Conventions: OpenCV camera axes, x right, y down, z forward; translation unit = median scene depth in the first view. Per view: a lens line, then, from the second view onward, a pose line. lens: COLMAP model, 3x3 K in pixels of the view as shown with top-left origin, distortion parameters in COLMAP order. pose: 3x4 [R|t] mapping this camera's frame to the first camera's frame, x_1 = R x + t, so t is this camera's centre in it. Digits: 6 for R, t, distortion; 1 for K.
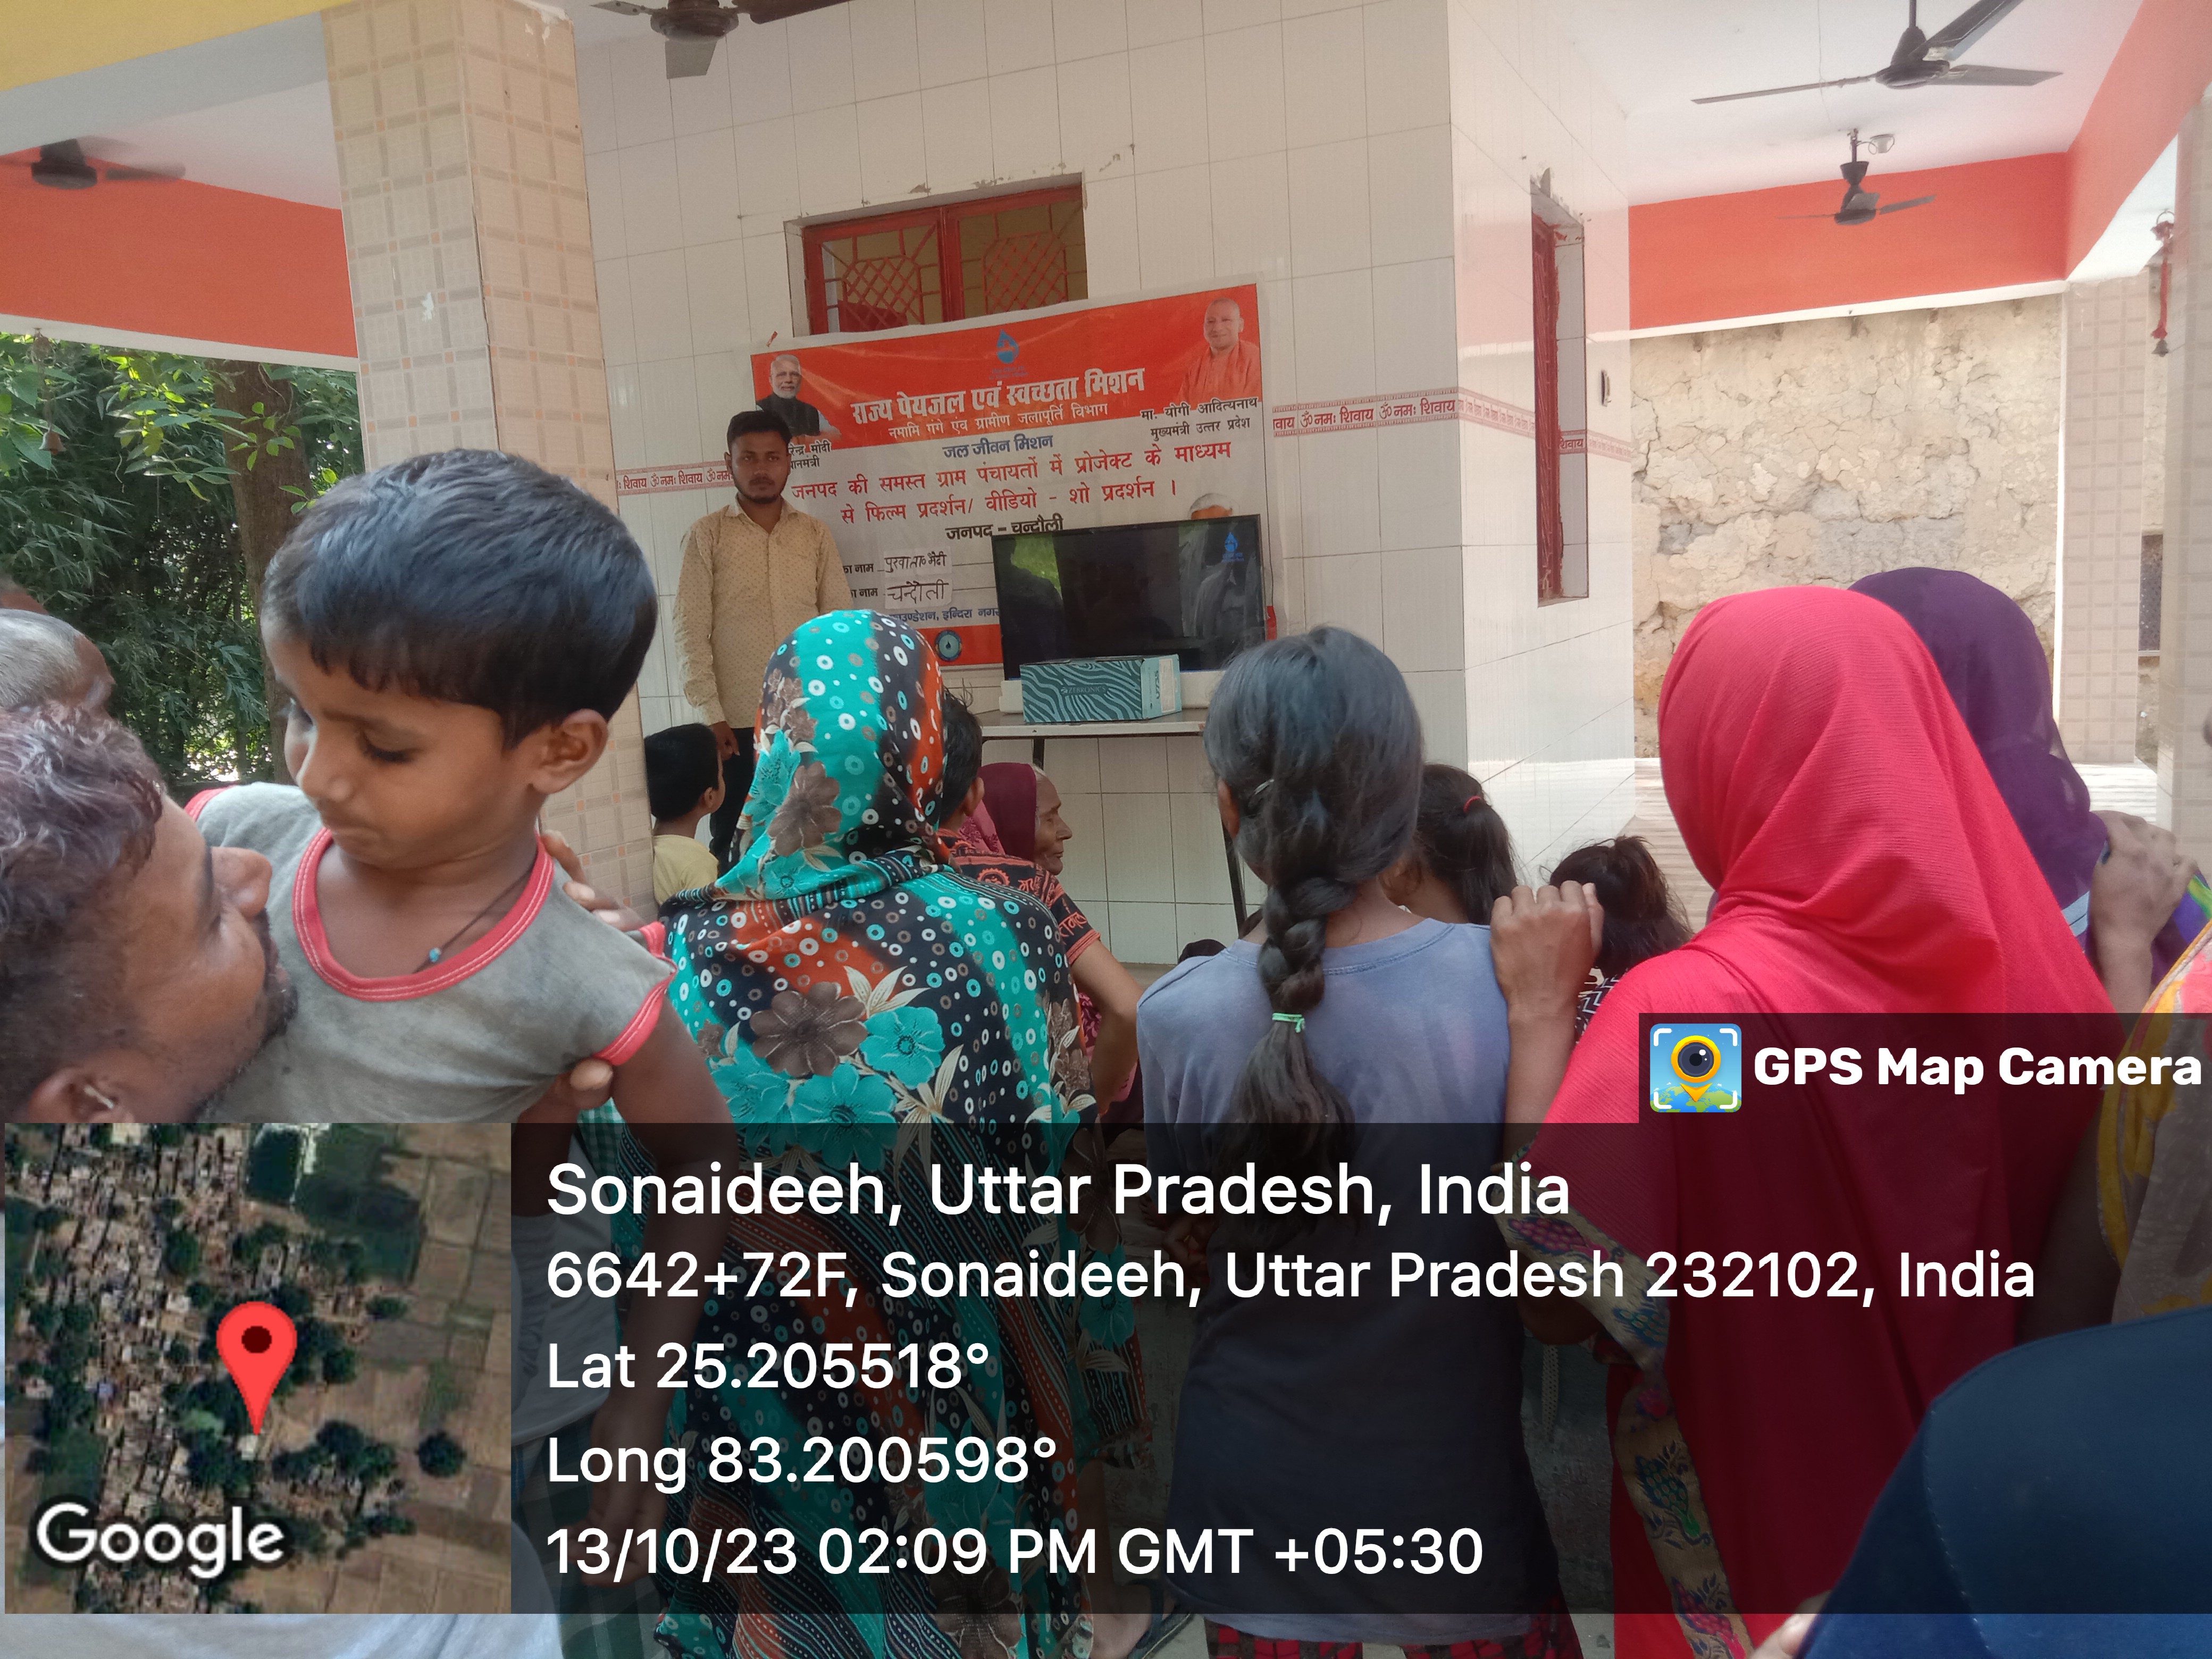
lens RADIAL K [[1867.6, 0, 1106.0], [0, 1867.6, 829.5], [0, 0, 1]] dist [-0.012442, -0.008479]
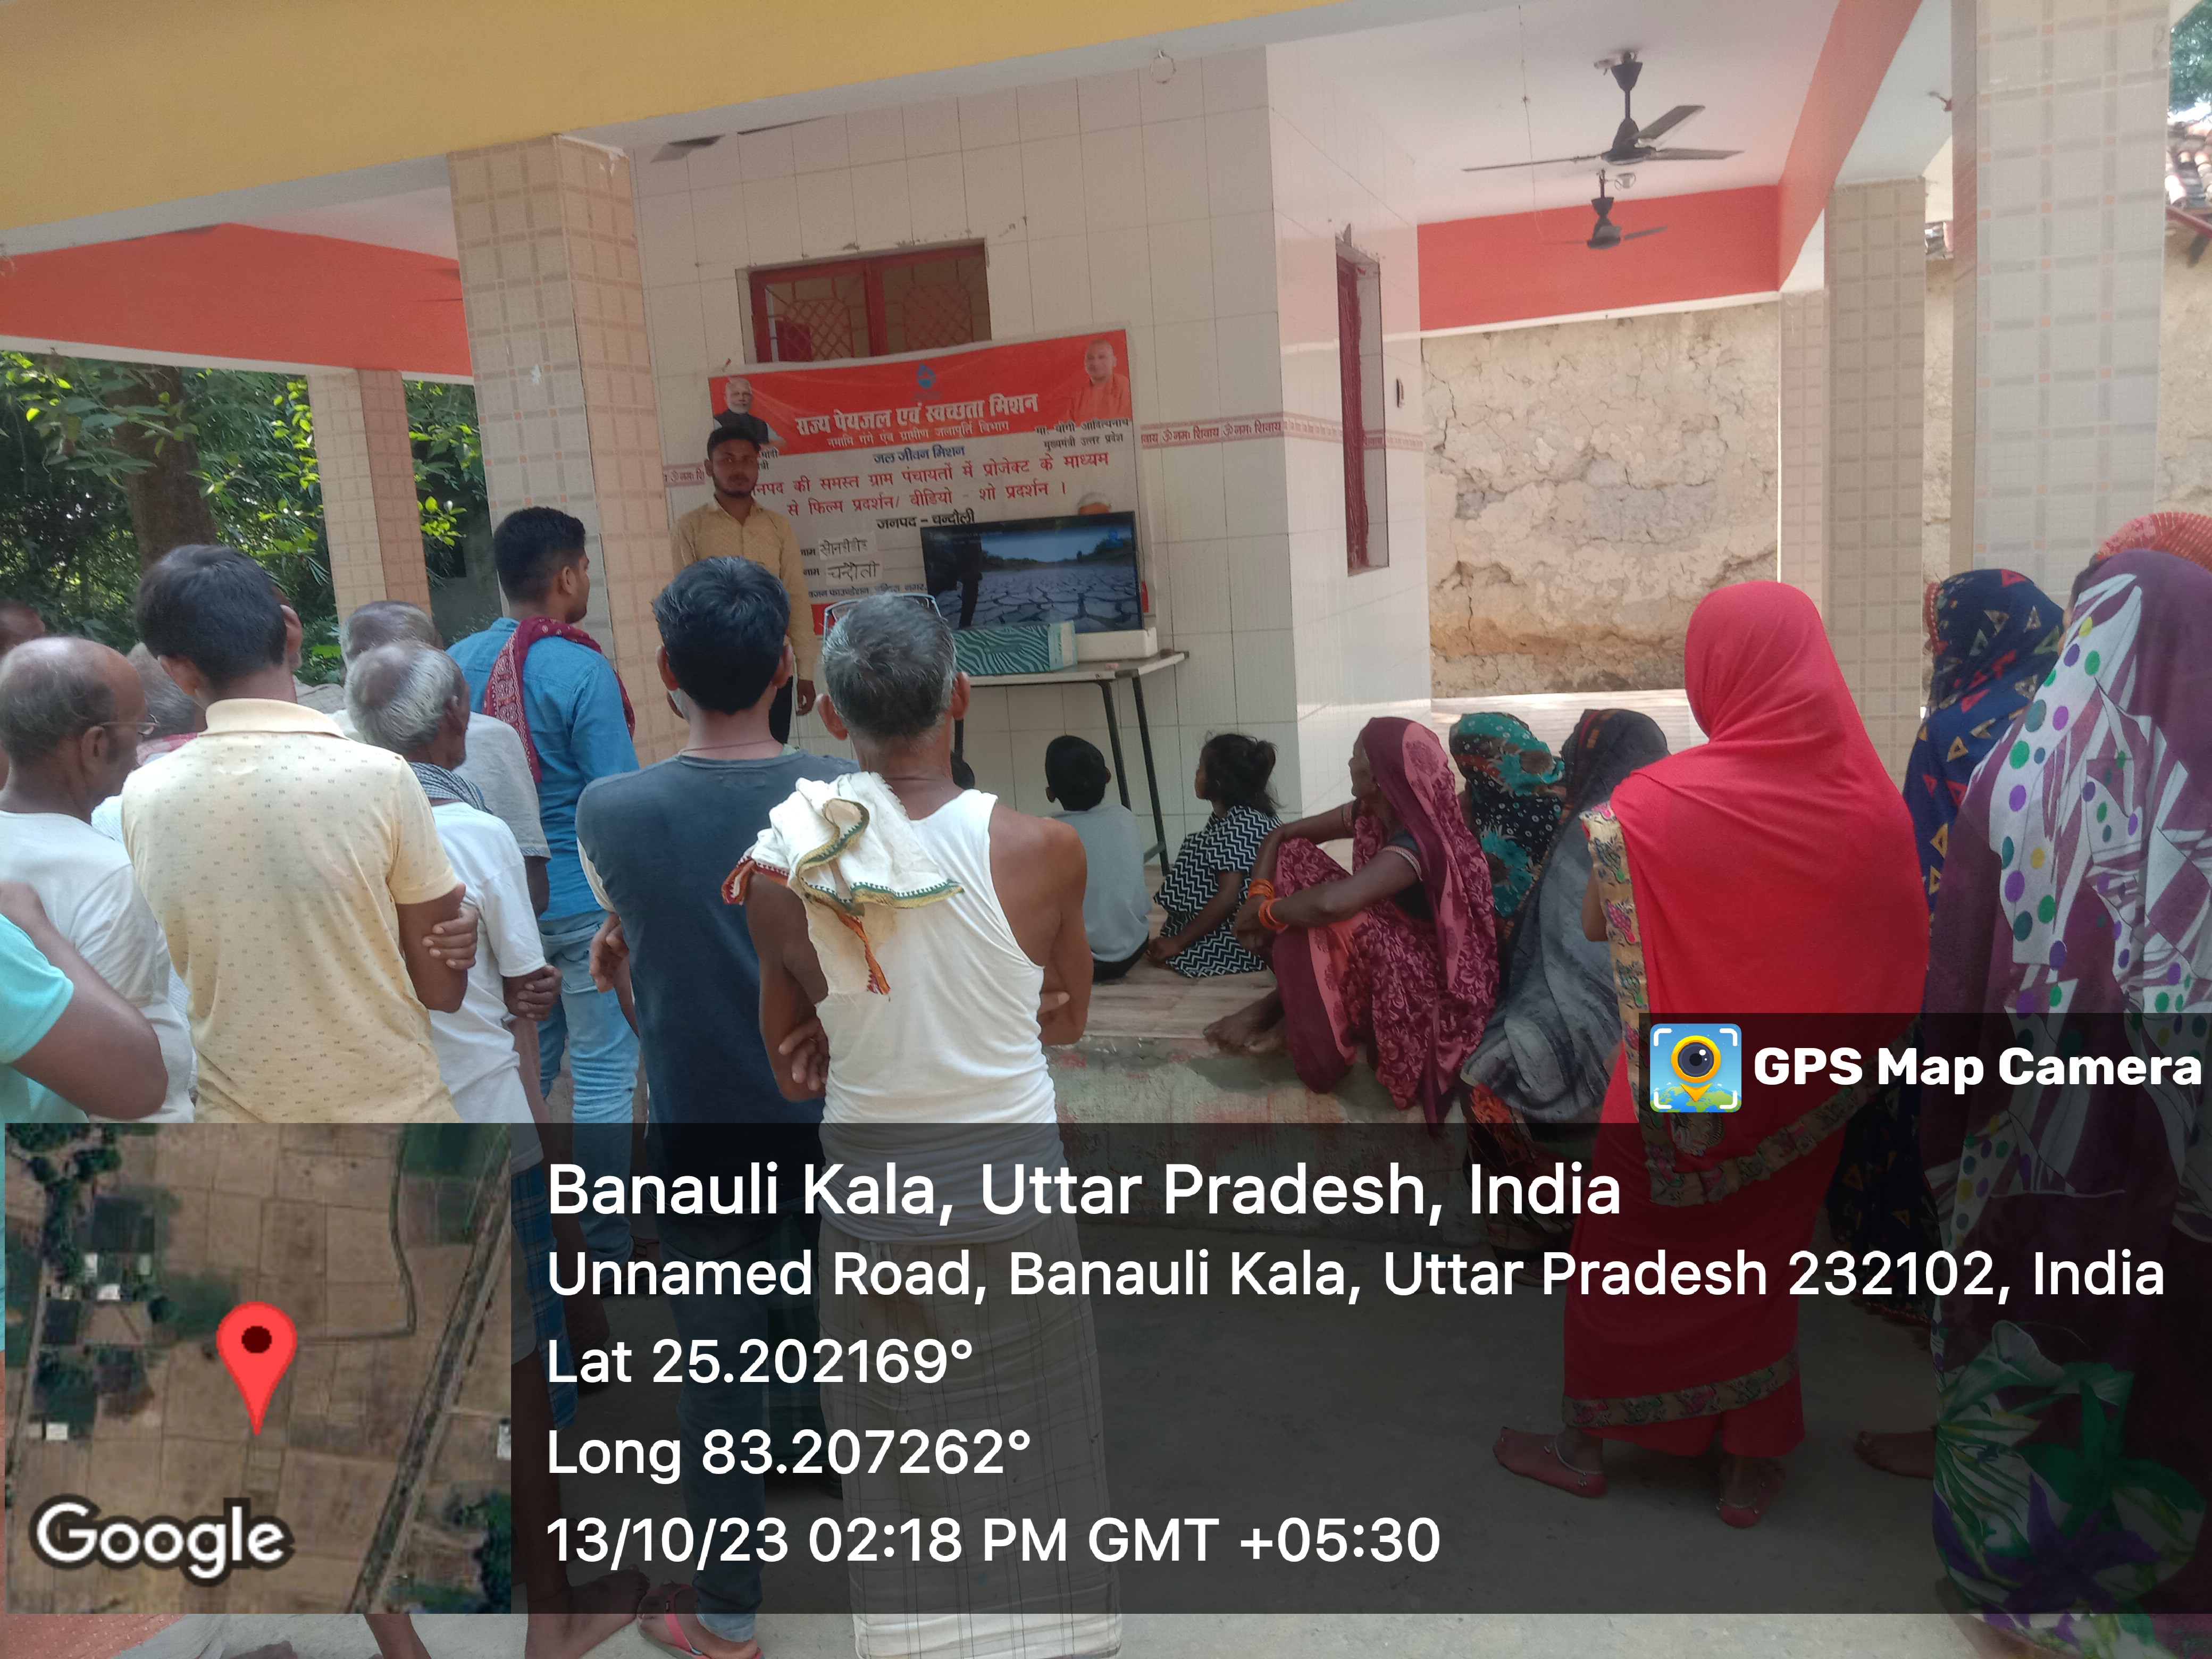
lens RADIAL K [[1864.2, 0, 1106.0], [0, 1864.2, 829.5], [0, 0, 1]] dist [-0.007463, -0.015604]
pose [[0.995601, -0.026235, 0.089948, -0.050994], [0.024059, 0.999393, 0.025184, 0.016753], [-0.090554, -0.022909, 0.995628, -0.252056]]
